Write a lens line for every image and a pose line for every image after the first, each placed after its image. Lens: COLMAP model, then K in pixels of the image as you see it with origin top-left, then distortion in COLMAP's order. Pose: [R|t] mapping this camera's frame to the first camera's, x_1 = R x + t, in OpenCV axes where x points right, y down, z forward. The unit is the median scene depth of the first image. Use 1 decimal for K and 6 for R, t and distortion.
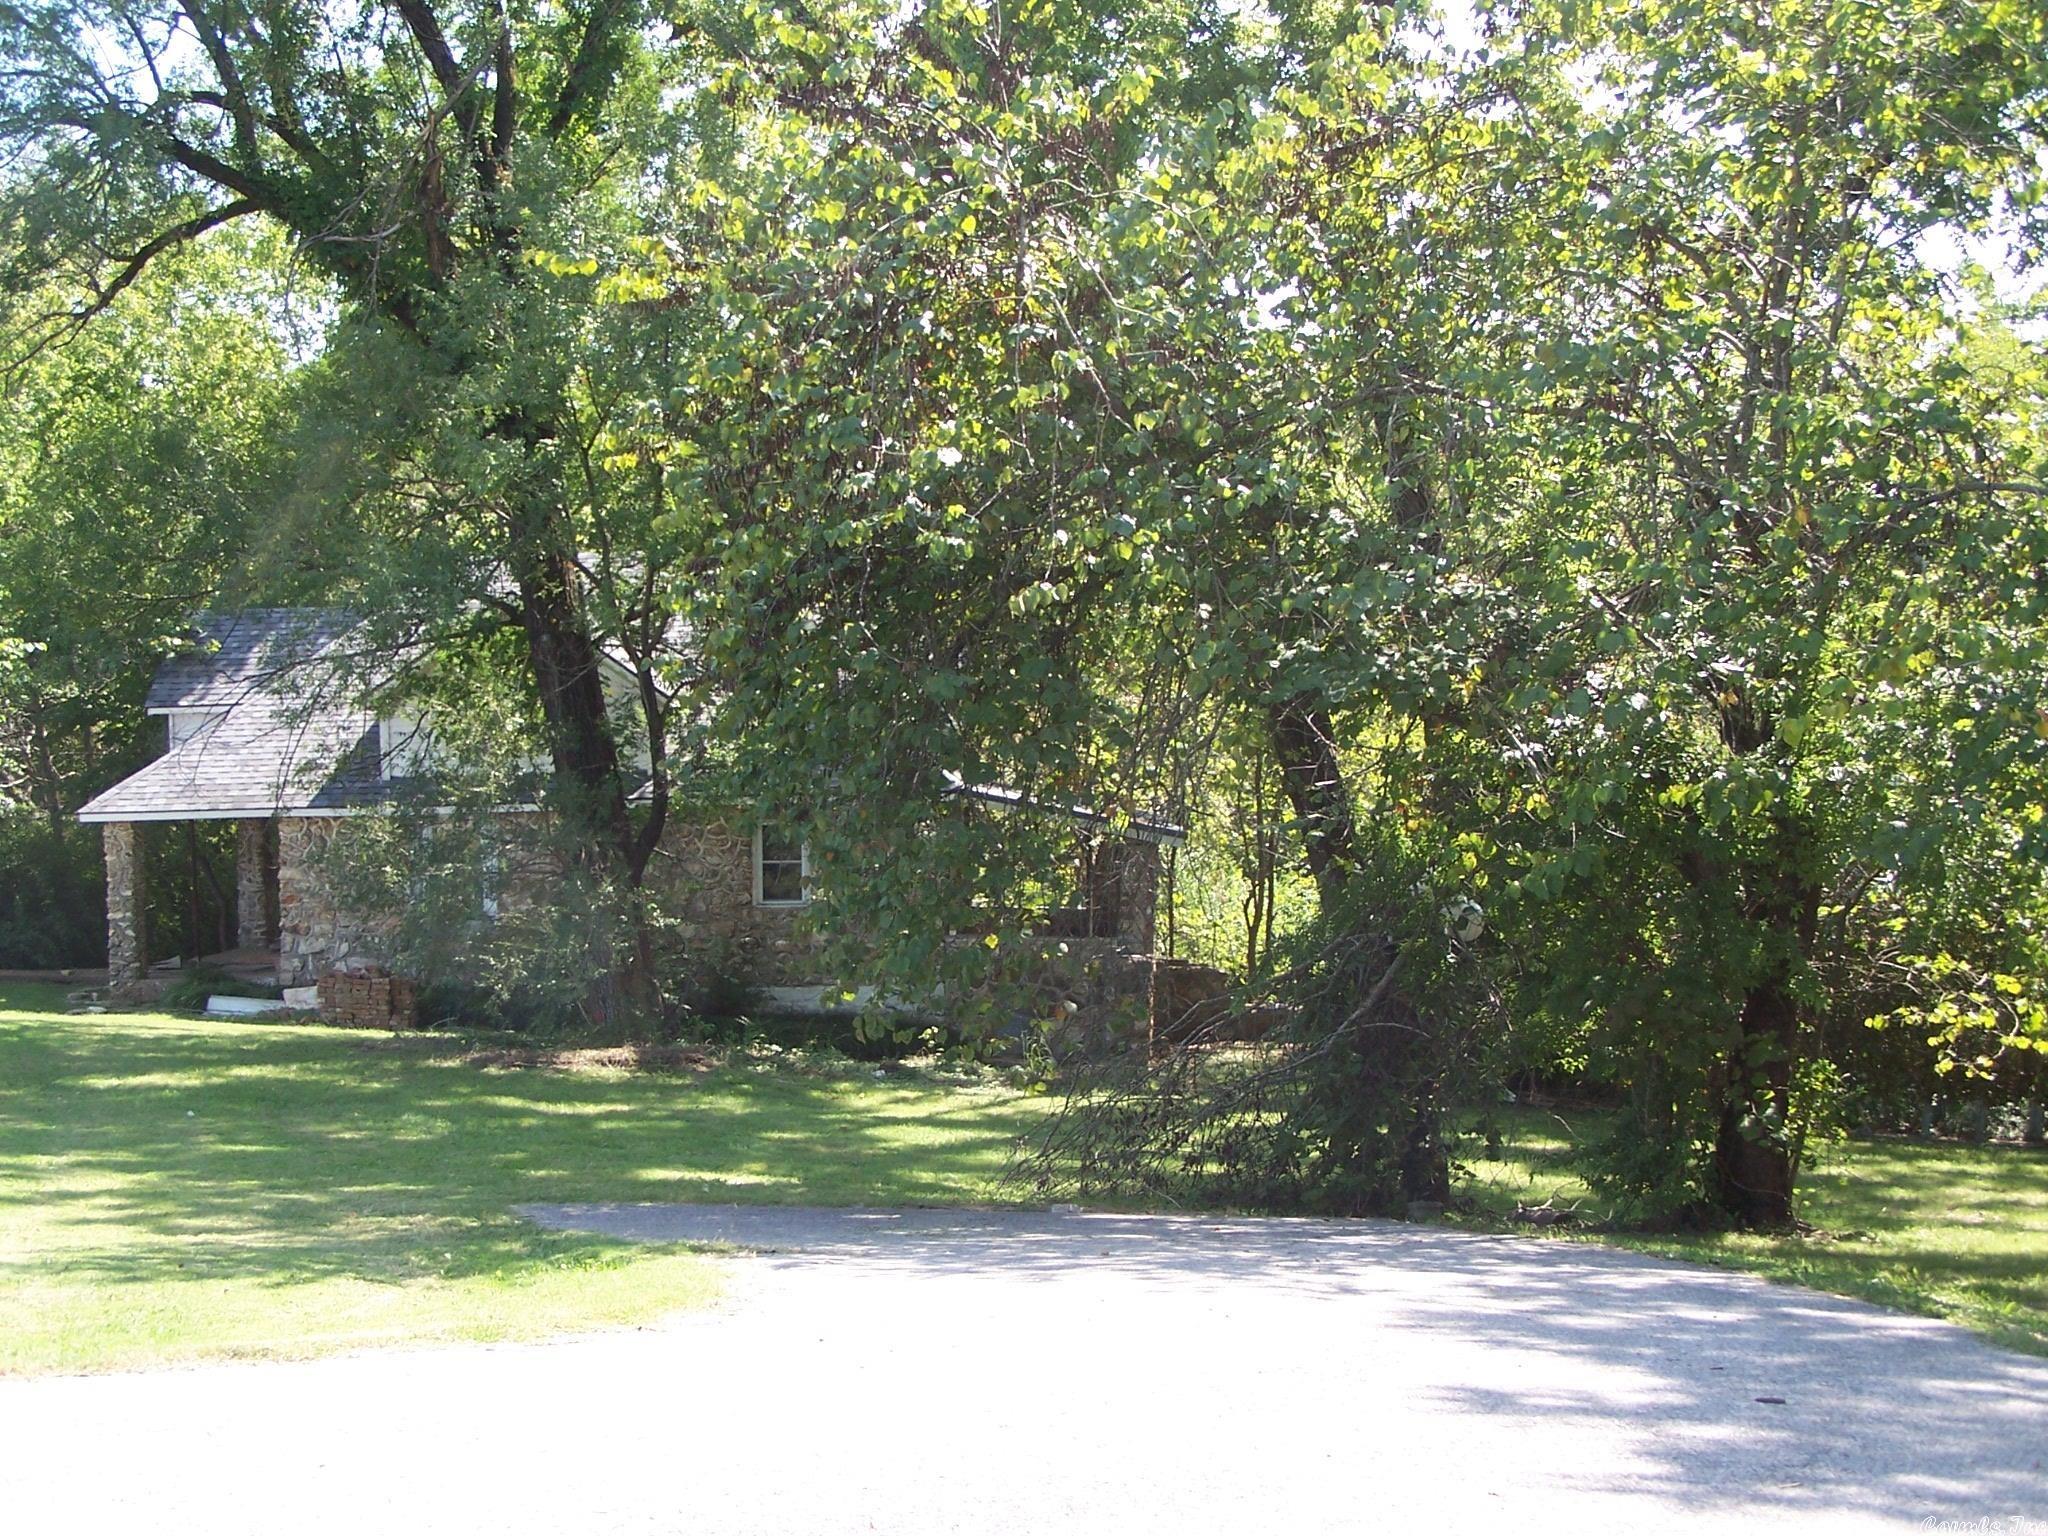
lens RADIAL K [[2764.8, 0, 1024.0], [0, 2764.8, 768.0], [0, 0, 1]] dist [-0.172286, 0.499527]
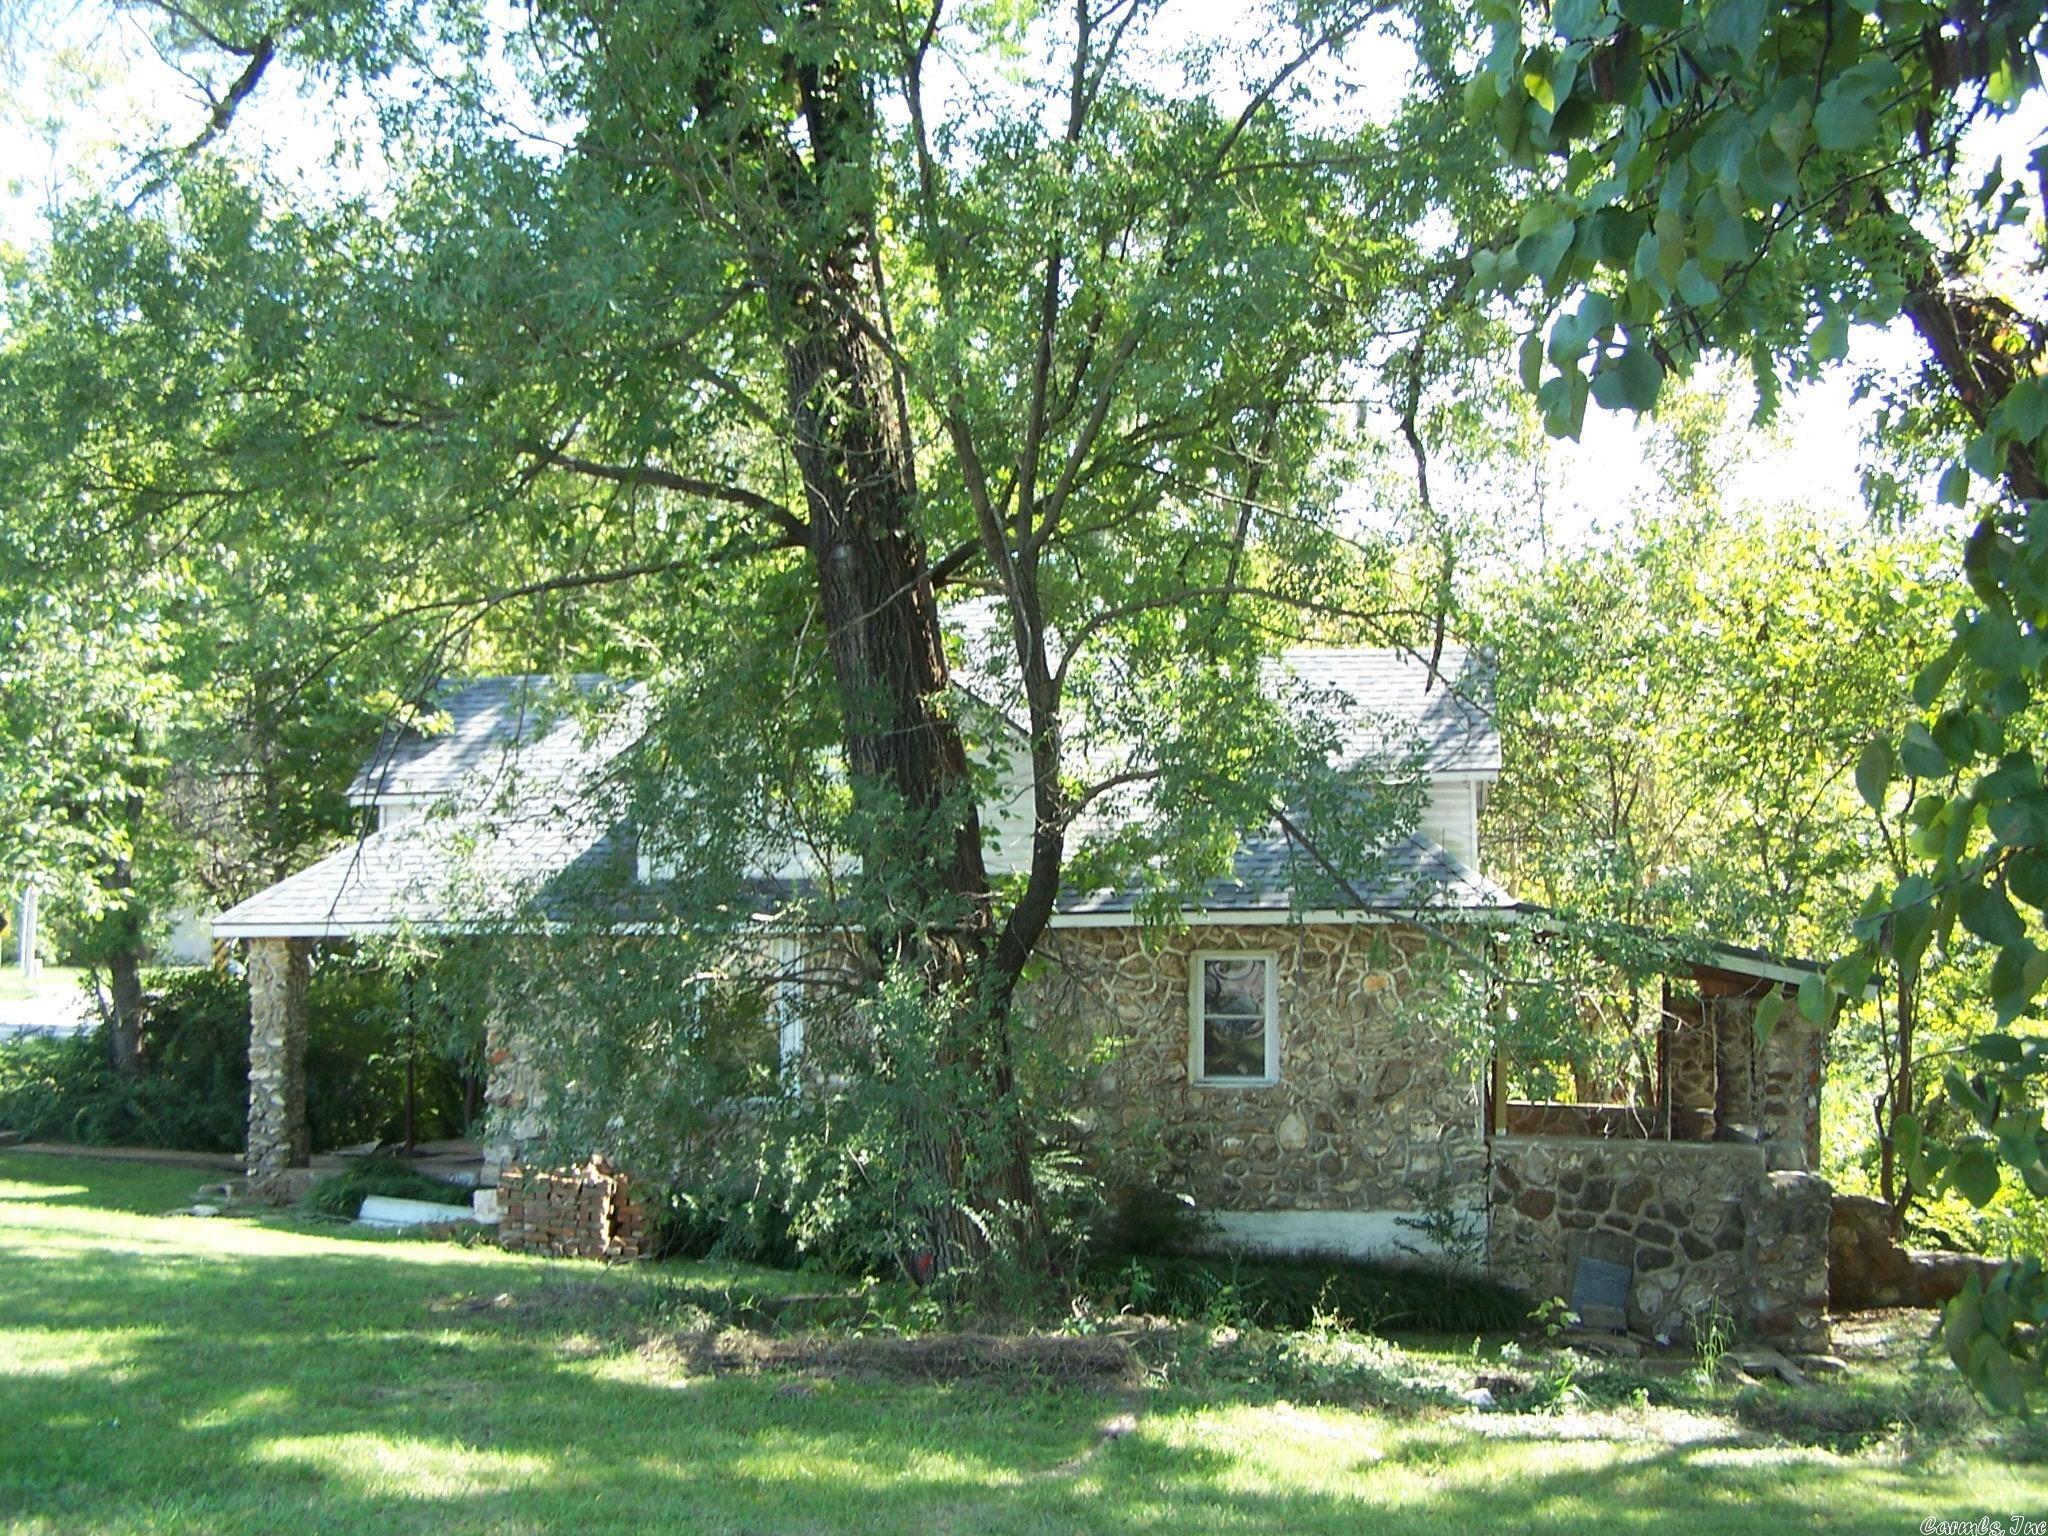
lens RADIAL K [[2359.5, 0, 1017.4], [0, 2359.5, 798.6], [0, 0, 1]] dist [-0.190345, 0.336188]
pose [[0.989005, 0.007041, -0.147712, -0.061012], [-0.020907, 0.995490, -0.092529, 0.037550], [0.146395, 0.094600, 0.984693, 0.477369]]
